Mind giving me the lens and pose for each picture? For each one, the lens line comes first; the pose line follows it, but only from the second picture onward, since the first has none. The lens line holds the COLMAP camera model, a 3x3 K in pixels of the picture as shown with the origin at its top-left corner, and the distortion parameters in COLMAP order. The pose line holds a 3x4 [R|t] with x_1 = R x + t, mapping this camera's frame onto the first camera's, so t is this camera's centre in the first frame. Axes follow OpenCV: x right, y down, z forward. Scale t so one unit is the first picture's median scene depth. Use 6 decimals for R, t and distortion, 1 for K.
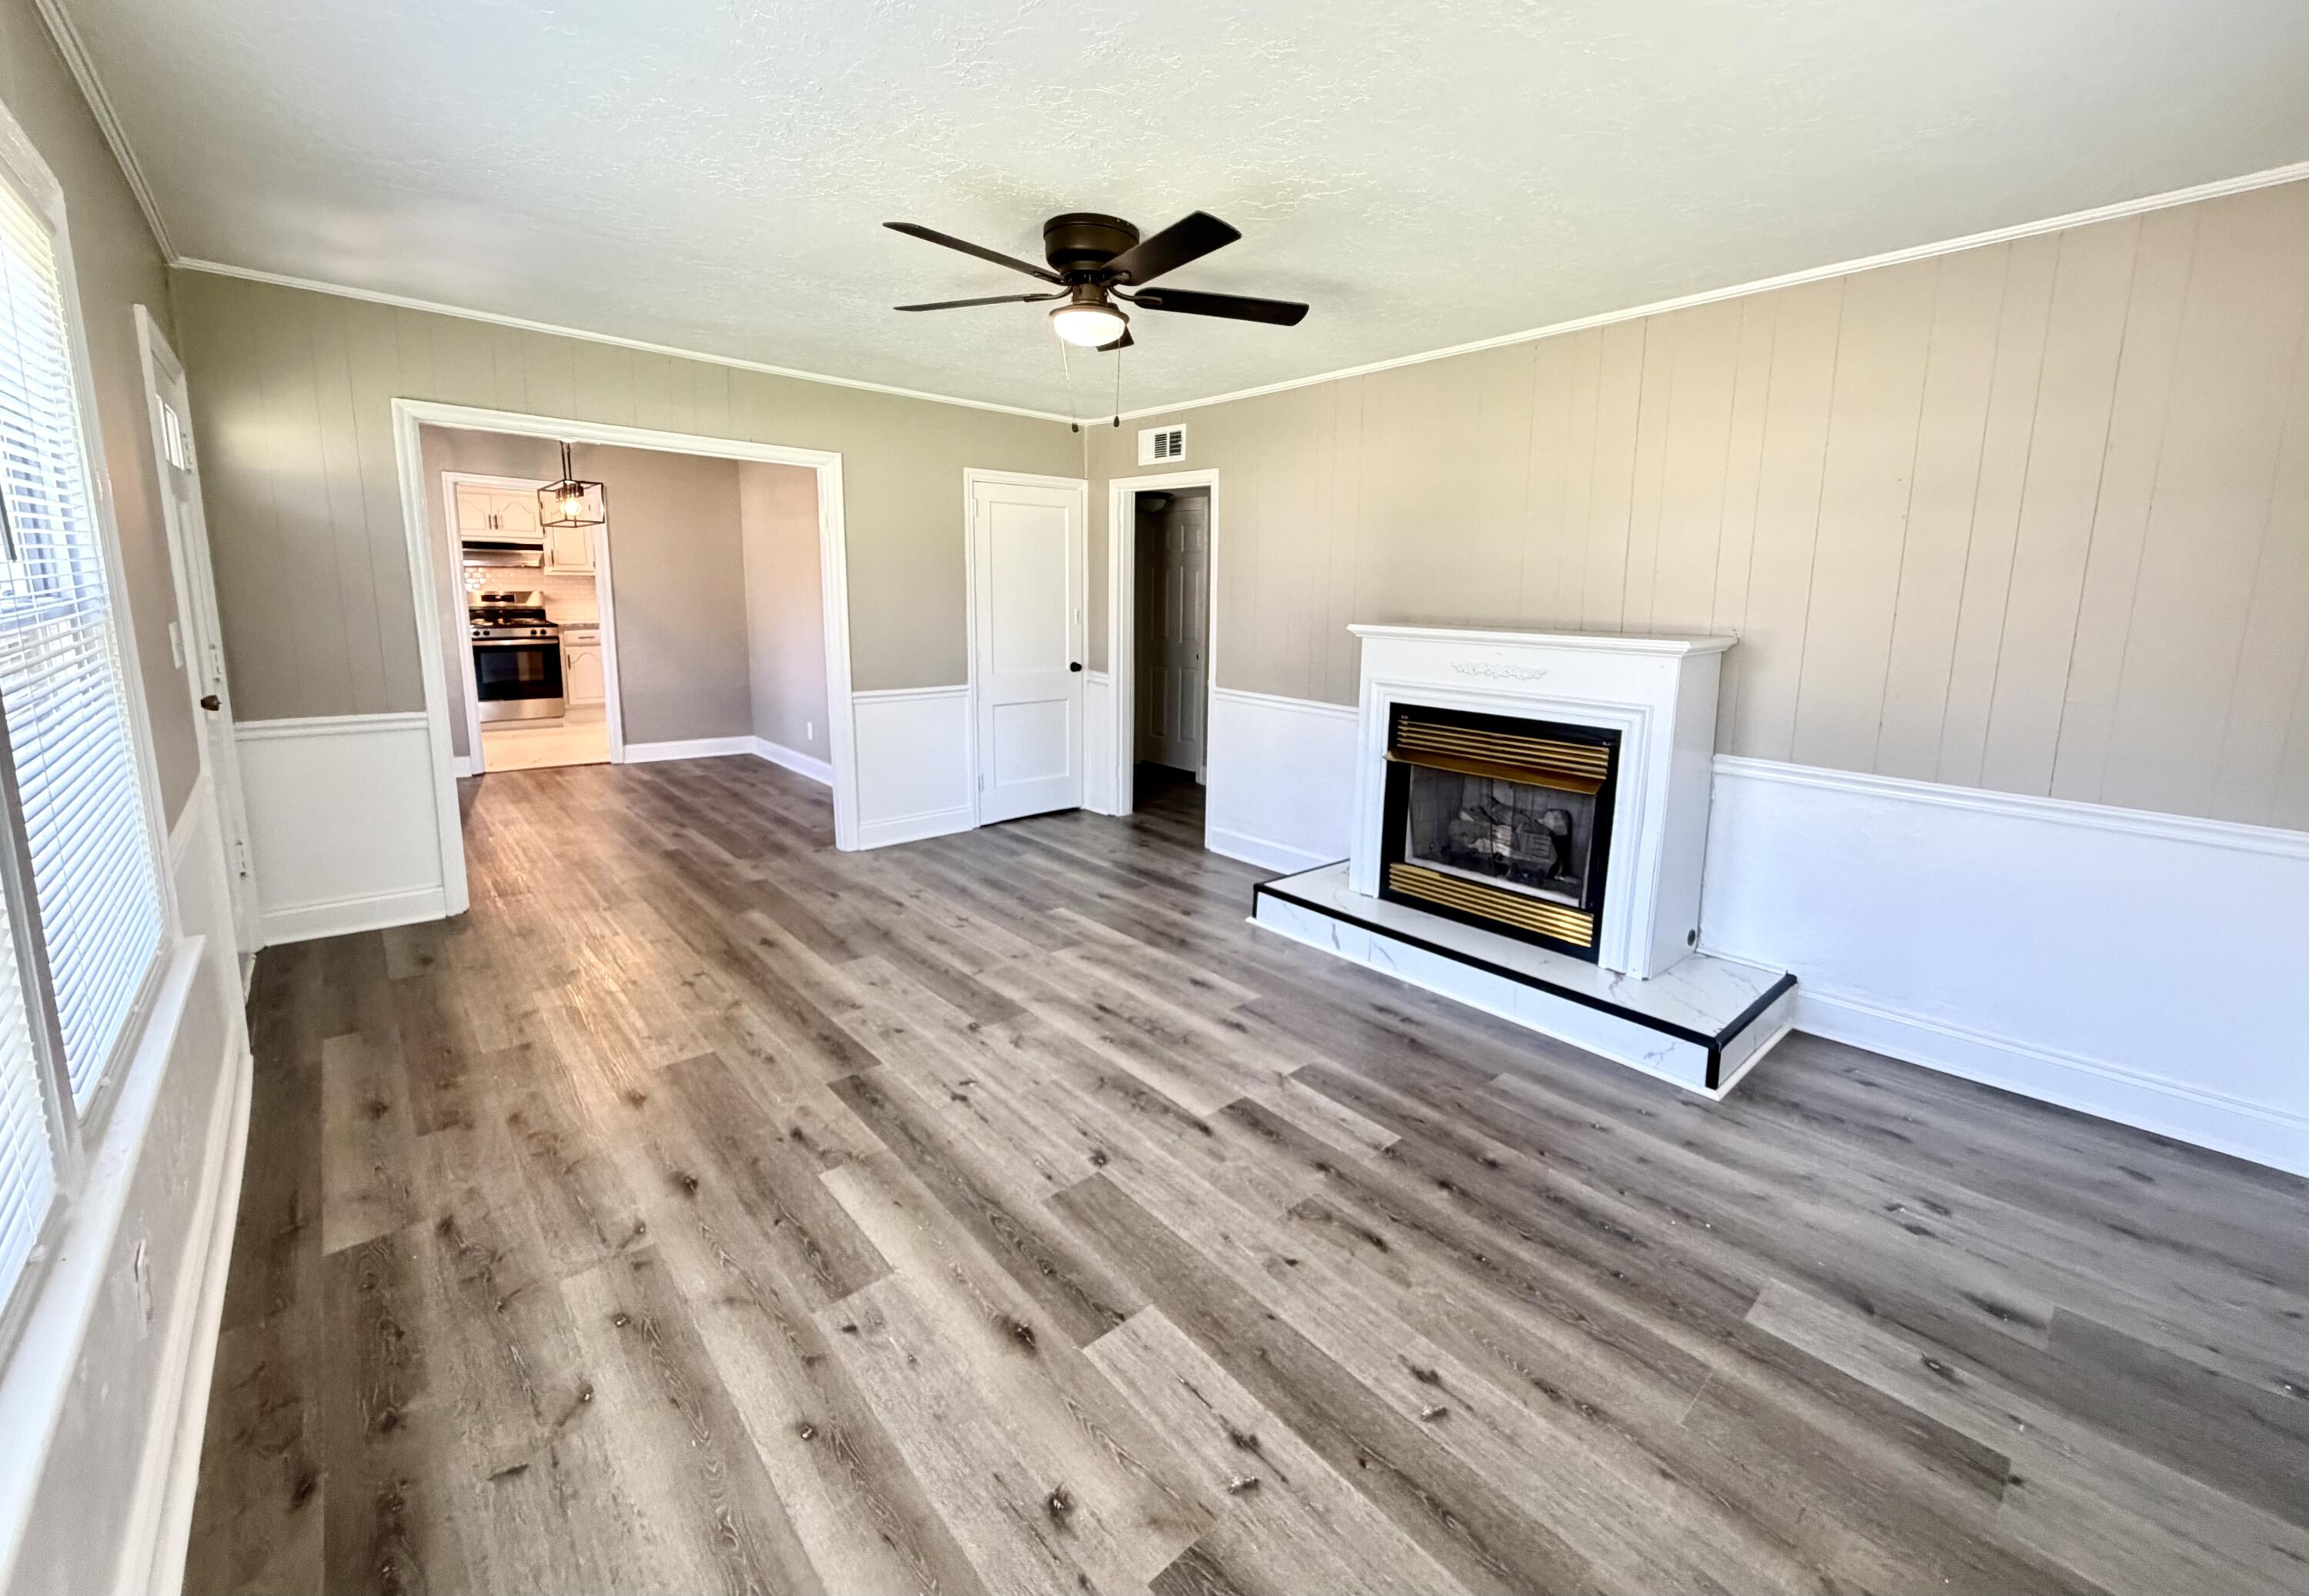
lens RADIAL K [[936.6, 0, 1151.9], [0, 936.6, 729.7], [0, 0, 1]] dist [-0.001789, -0.000072]
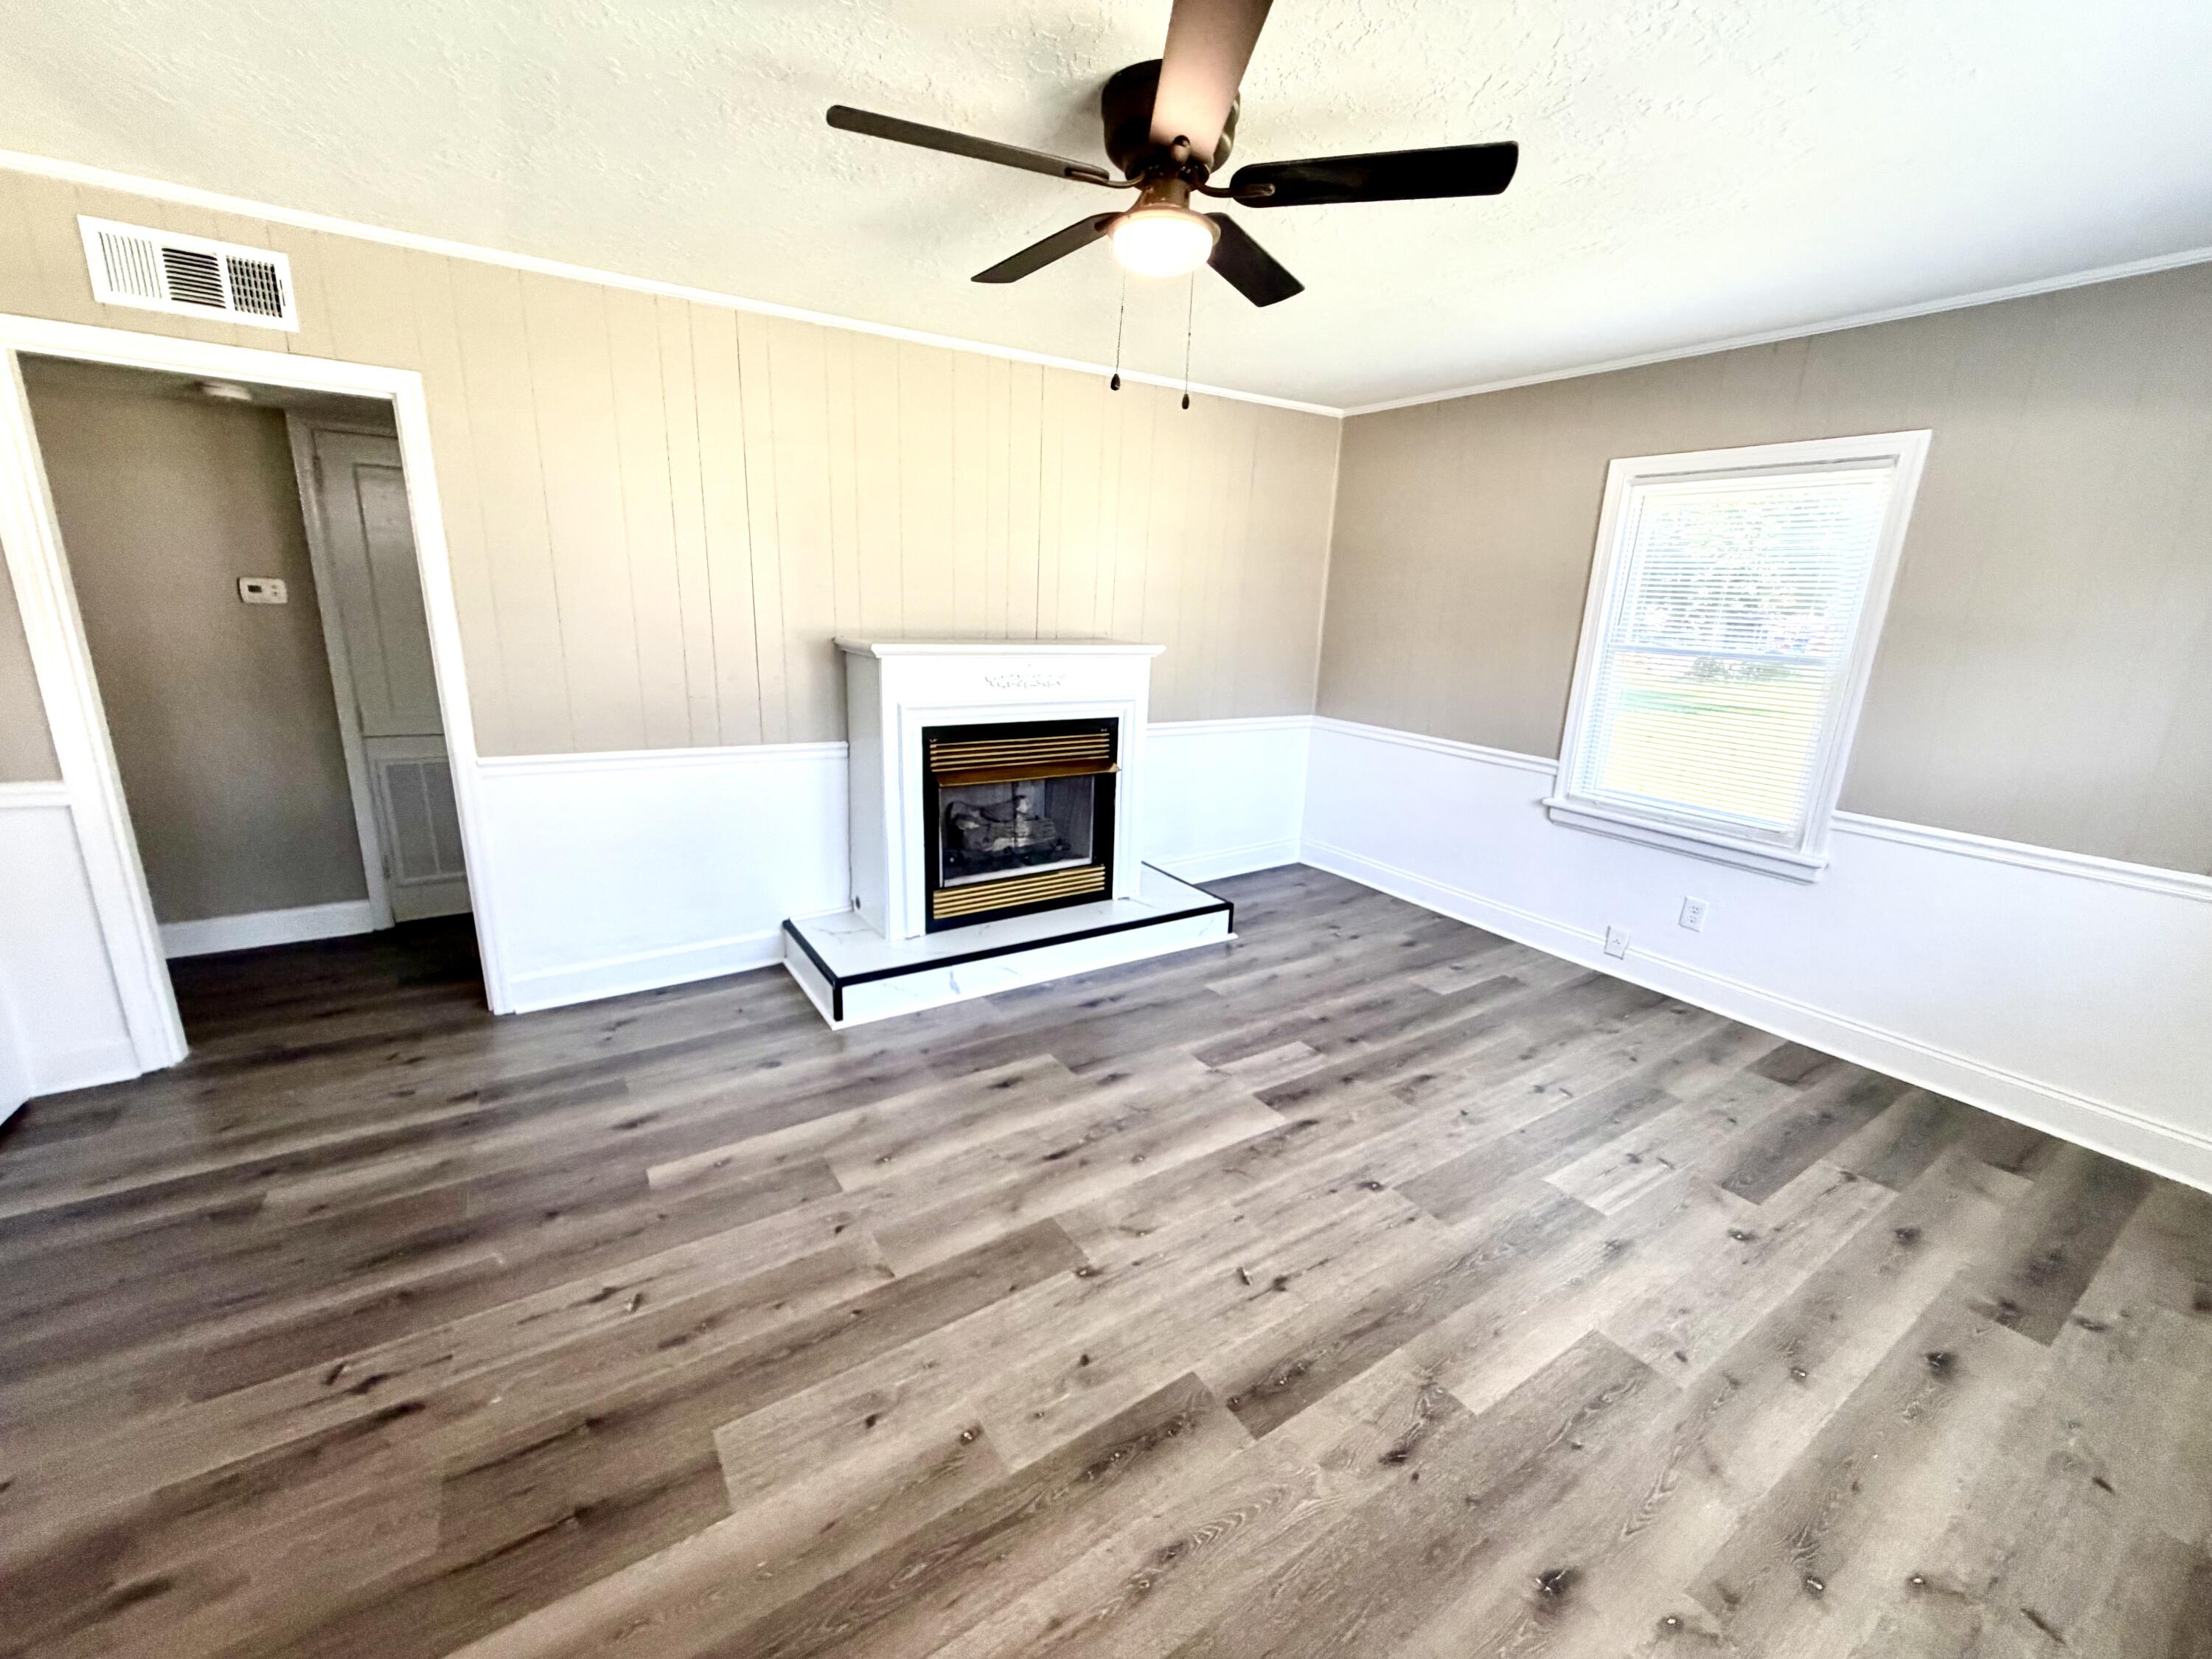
lens RADIAL K [[886.2, 0, 1106.0], [0, 886.2, 829.5], [0, 0, 1]] dist [-0.000304, -0.000008]
pose [[0.137755, -0.258586, 0.956115, -0.788423], [0.118762, 0.962666, 0.243247, -0.166767], [-0.983321, 0.080041, 0.163322, 0.925047]]
